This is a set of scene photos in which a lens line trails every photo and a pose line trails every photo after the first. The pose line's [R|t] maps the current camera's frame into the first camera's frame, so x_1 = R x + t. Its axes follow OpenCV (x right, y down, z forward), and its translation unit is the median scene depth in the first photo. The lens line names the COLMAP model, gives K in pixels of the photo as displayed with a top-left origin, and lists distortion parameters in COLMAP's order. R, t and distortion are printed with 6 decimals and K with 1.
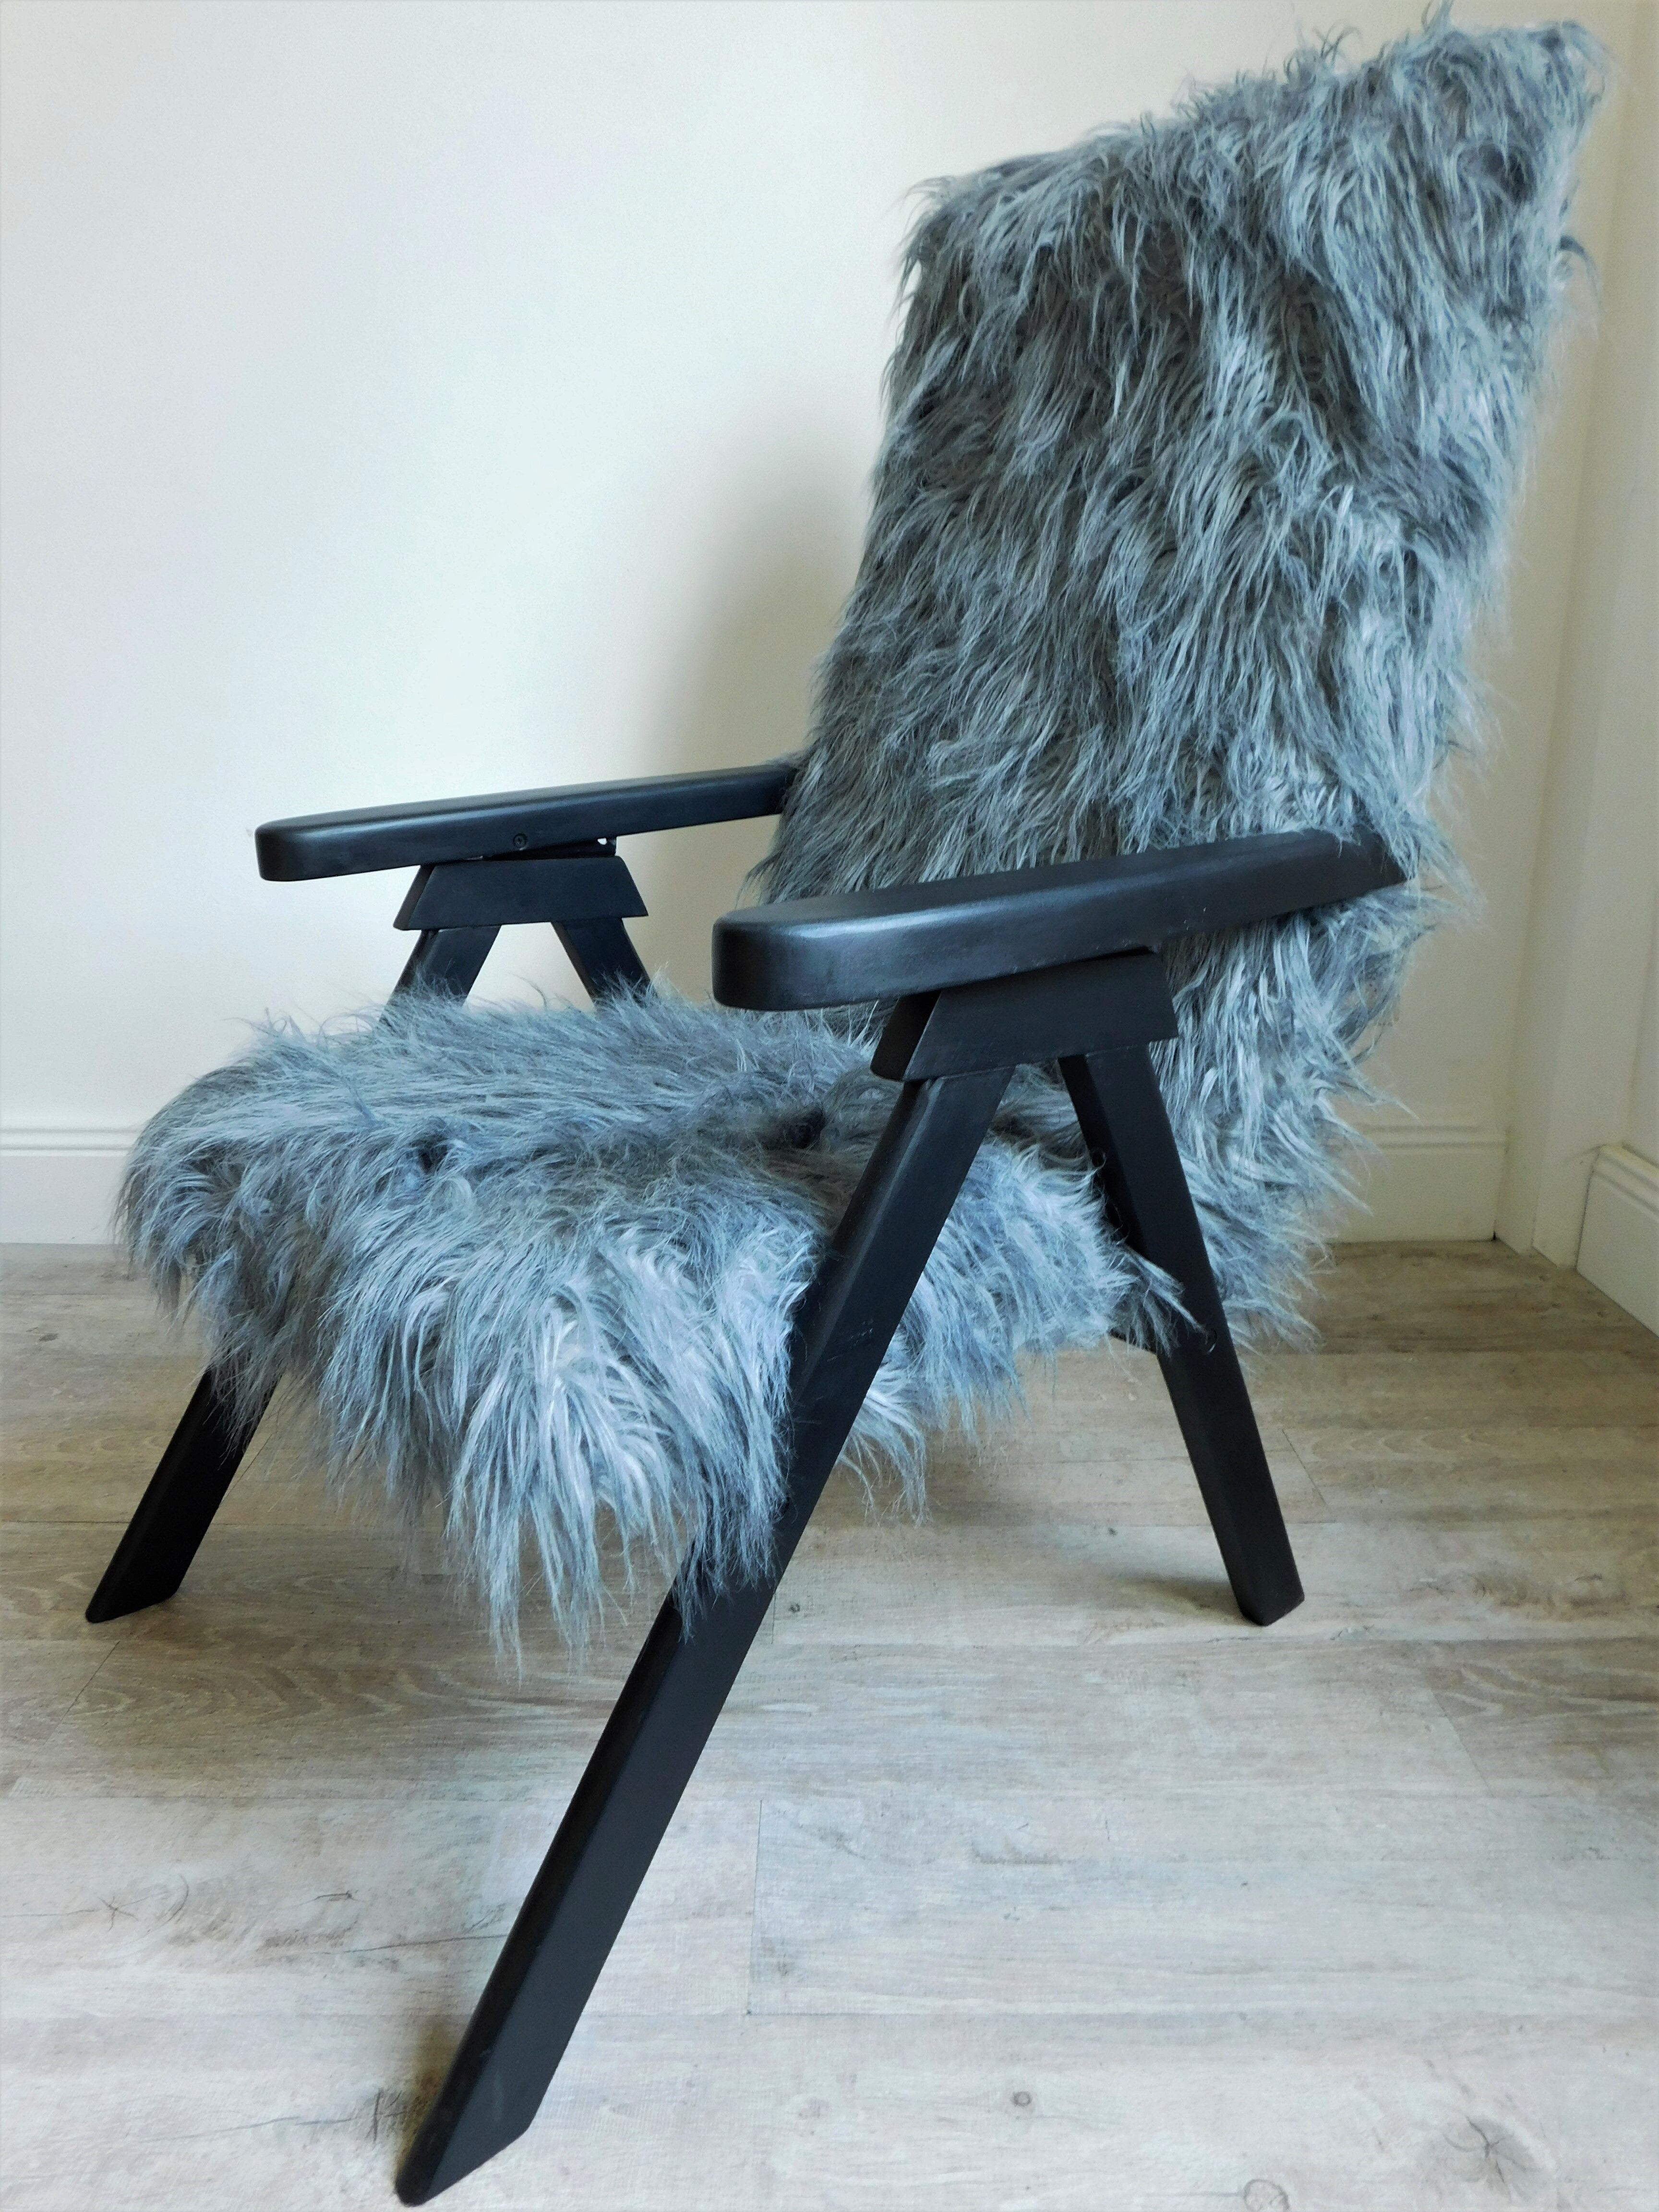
lens RADIAL K [[1440.9, 0, 809.8], [0, 1440.9, 1114.8], [0, 0, 1]] dist [-0.069179, 0.043749]
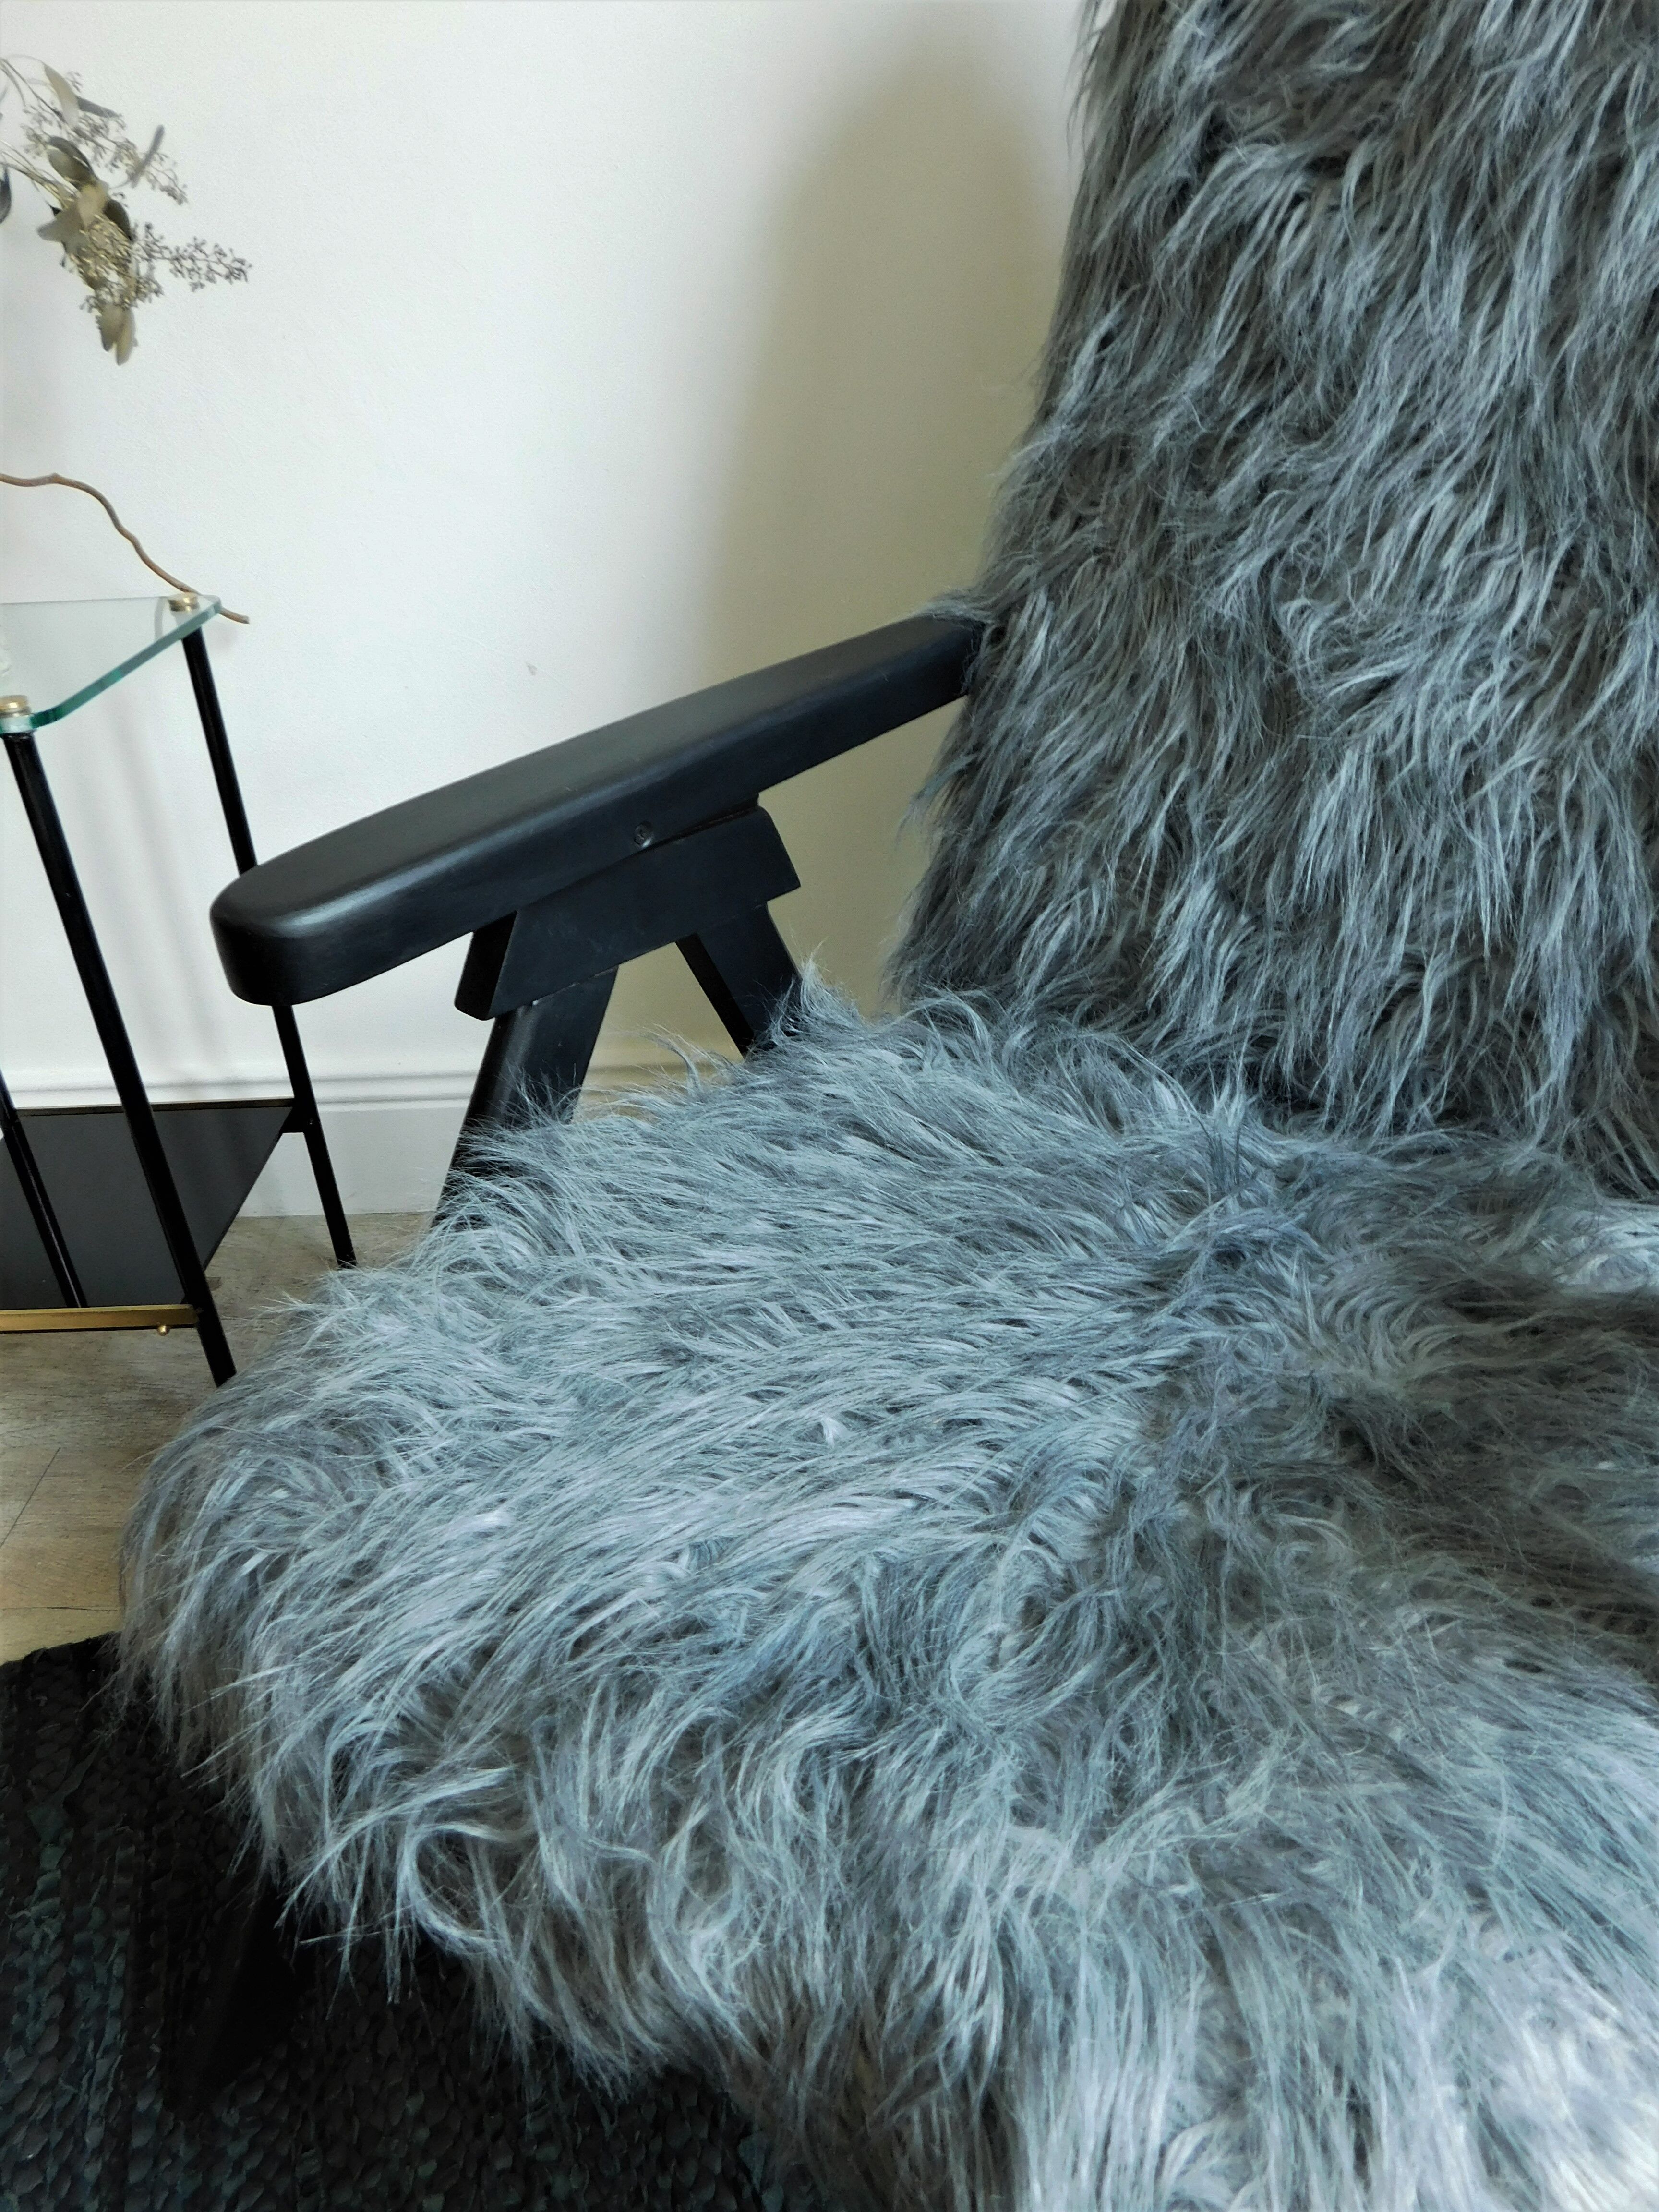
lens RADIAL K [[1440.9, 0, 808.6], [0, 1440.9, 1088.1], [0, 0, 1]] dist [-0.069179, 0.043749]
pose [[0.976508, -0.143837, 0.160448, -0.240279], [0.104496, 0.967286, 0.231168, -0.215787], [-0.188450, -0.208971, 0.959593, 0.395831]]
